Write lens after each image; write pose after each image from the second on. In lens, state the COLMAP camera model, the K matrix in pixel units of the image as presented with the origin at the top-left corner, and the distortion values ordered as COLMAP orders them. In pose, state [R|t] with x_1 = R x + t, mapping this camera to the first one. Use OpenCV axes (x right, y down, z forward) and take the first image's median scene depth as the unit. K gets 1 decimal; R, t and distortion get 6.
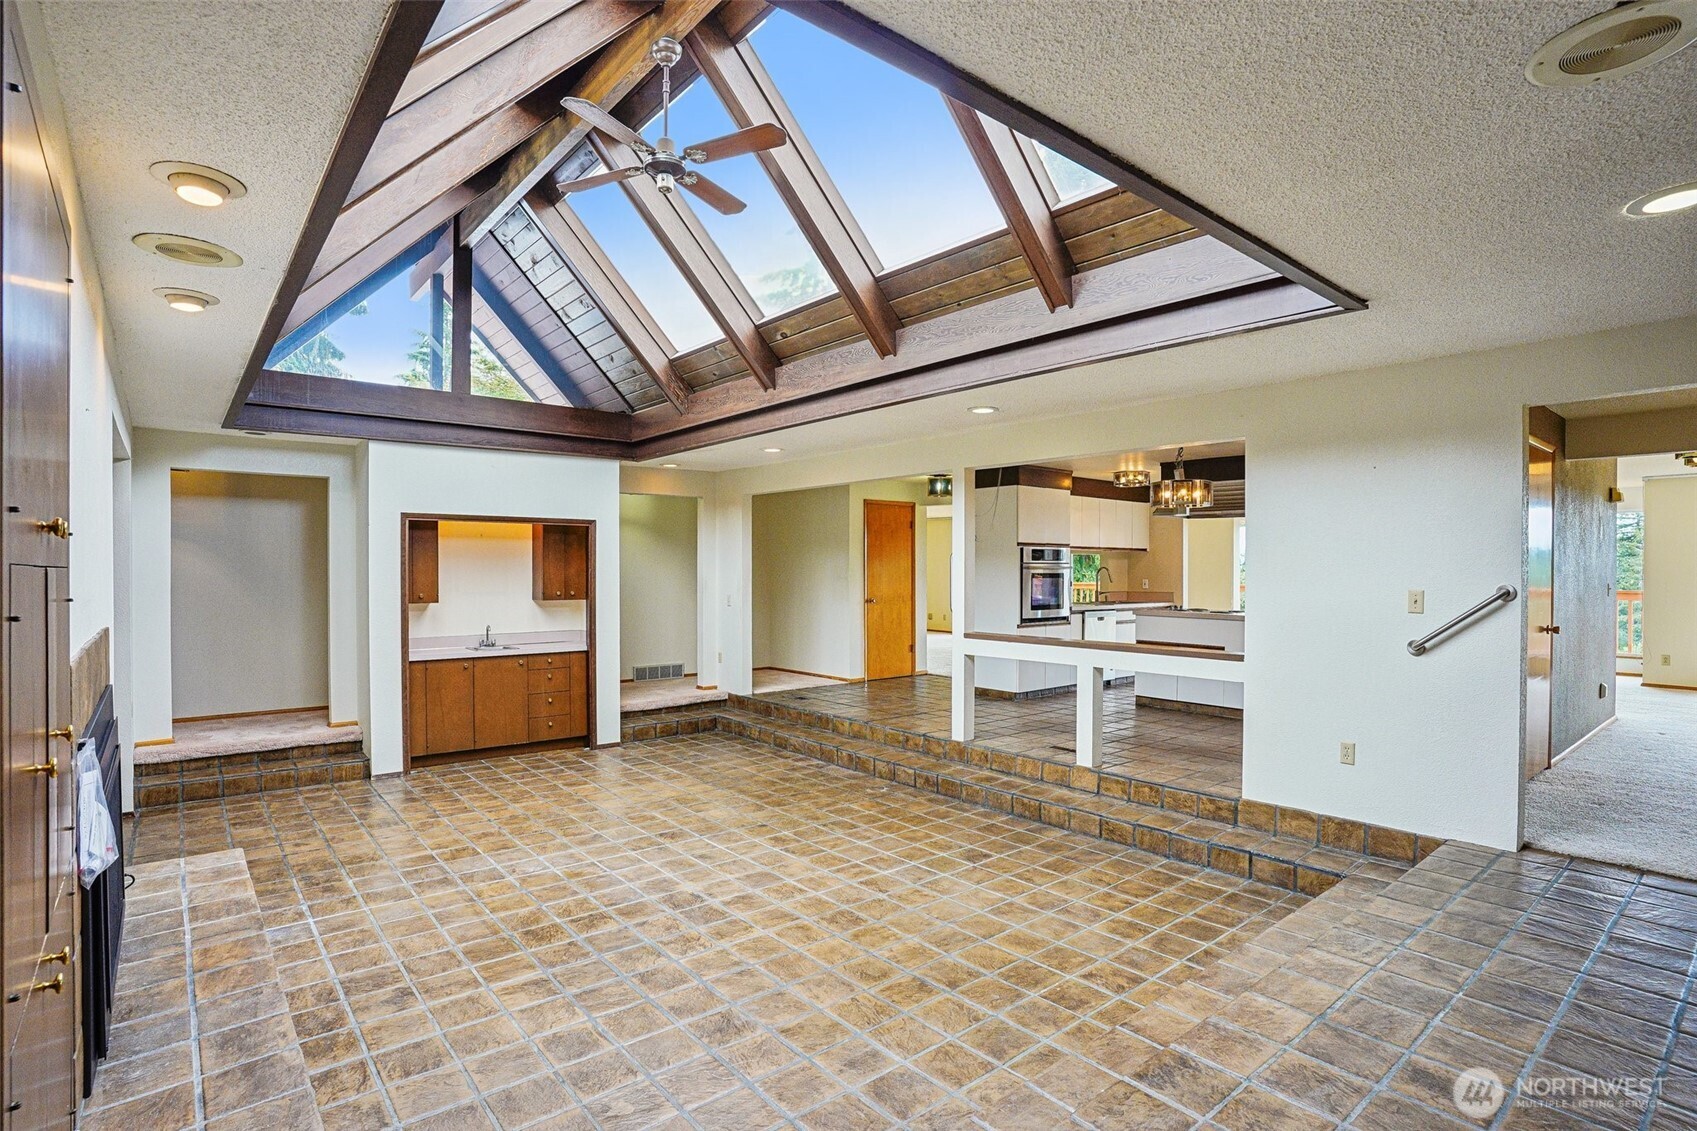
lens RADIAL K [[850.4, 0, 853.9], [0, 850.4, 572.2], [0, 0, 1]] dist [-0.080792, 0.040958]
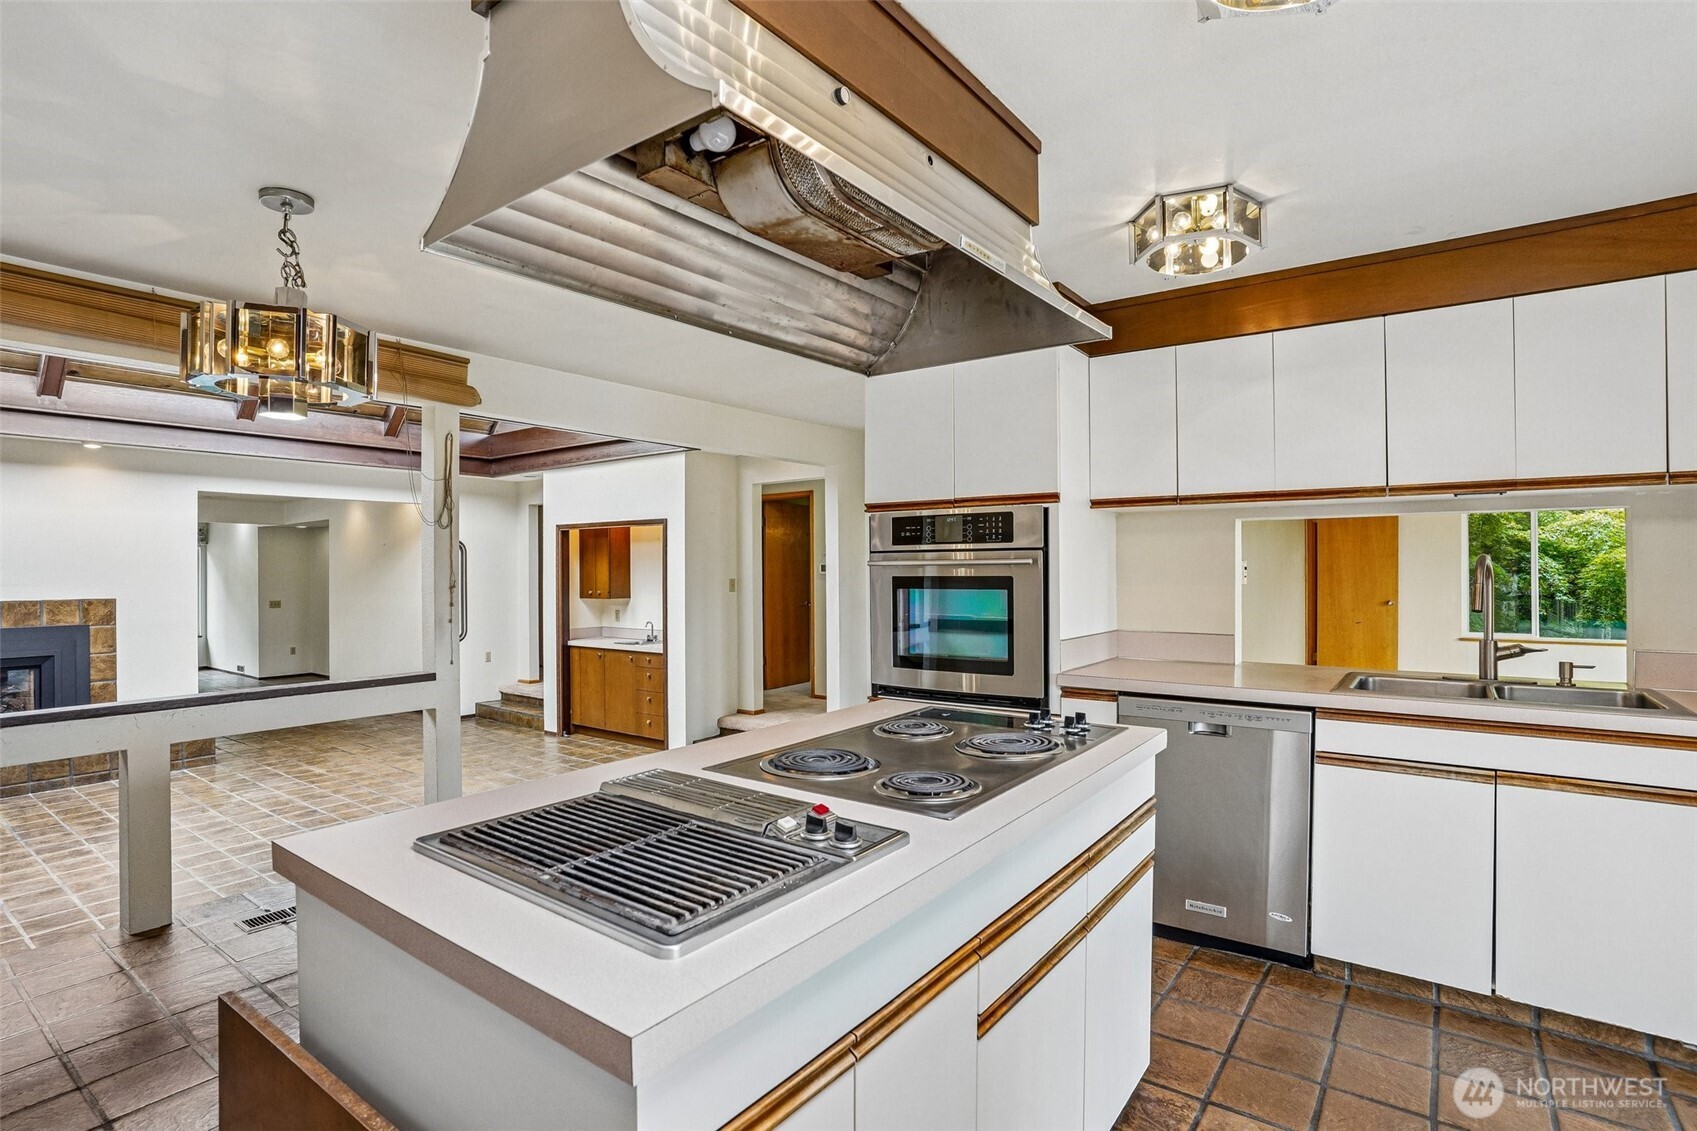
lens RADIAL K [[840.6, 0, 846.8], [0, 840.6, 574.5], [0, 0, 1]] dist [-0.054066, 0.020274]
pose [[0.228306, 0.003241, -0.973584, 0.980372], [0.000524, 0.999994, 0.003451, -0.001830], [0.973589, -0.001298, 0.228303, 1.438814]]
